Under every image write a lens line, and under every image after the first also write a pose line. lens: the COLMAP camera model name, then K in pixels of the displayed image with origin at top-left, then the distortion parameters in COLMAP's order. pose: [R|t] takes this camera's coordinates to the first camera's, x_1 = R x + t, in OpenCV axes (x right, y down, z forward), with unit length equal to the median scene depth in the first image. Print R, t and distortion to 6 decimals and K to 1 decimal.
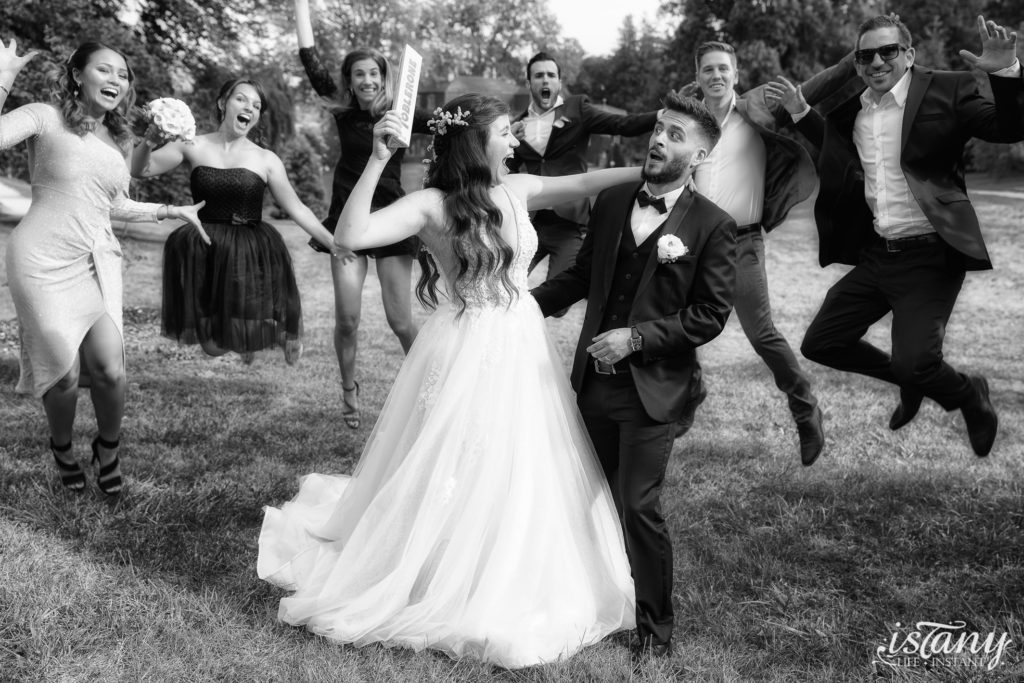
lens RADIAL K [[1035.3, 0, 575.8], [0, 1035.3, 378.9], [0, 0, 1]] dist [-0.018519, 0.026448]
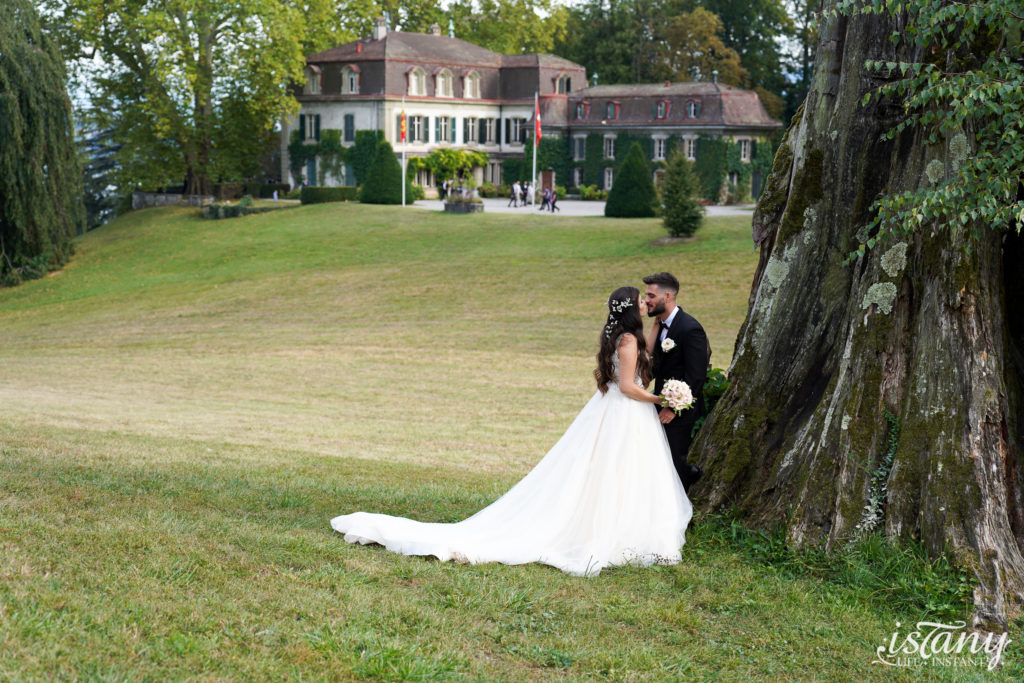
lens RADIAL K [[1433.6, 0, 512.0], [0, 1433.6, 341.5], [0, 0, 1]] dist [0.142988, 0.481243]
pose [[0.987315, -0.030000, 0.155911, -0.163071], [0.046692, 0.993425, -0.104526, -0.061748], [-0.151750, 0.110480, 0.982225, 0.297153]]
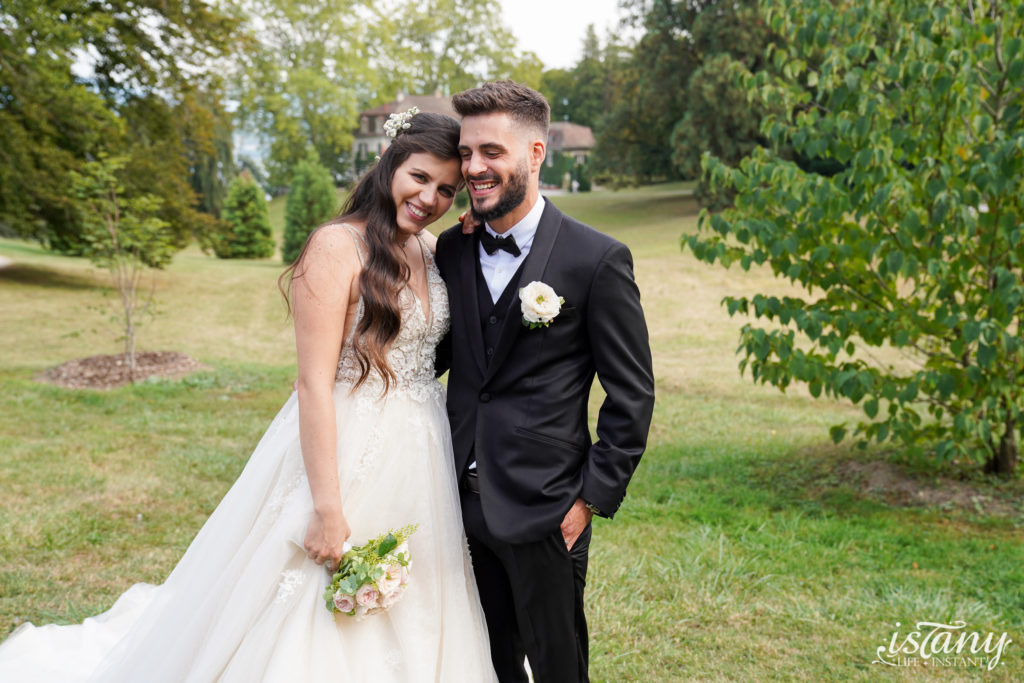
lens RADIAL K [[1159.7, 0, 523.5], [0, 1159.7, 339.9], [0, 0, 1]] dist [0.019582, 0.291153]
pose [[0.999403, -0.028884, -0.018940, 0.003081], [0.027490, 0.997161, -0.070106, 0.001636], [0.020911, 0.069544, 0.997360, -0.023361]]
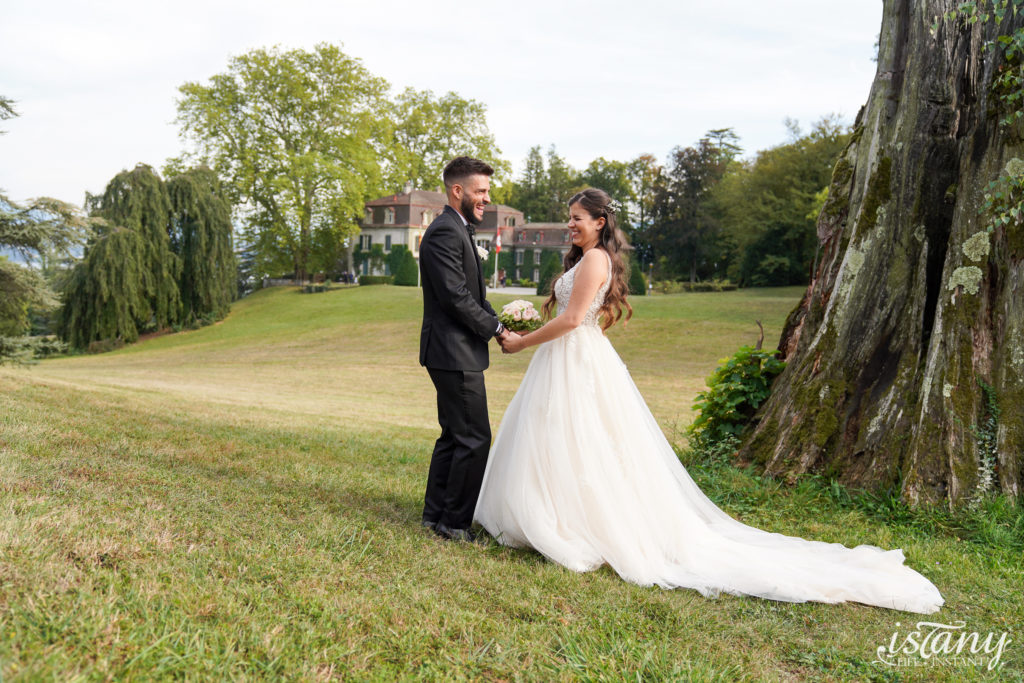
lens RADIAL K [[804.1, 0, 512.0], [0, 804.1, 341.5], [0, 0, 1]] dist [-0.110526, 0.146217]
pose [[0.978482, -0.003197, 0.206309, -0.166016], [0.032461, 0.989814, -0.138617, -0.061898], [-0.203765, 0.142331, 0.968619, 0.318543]]
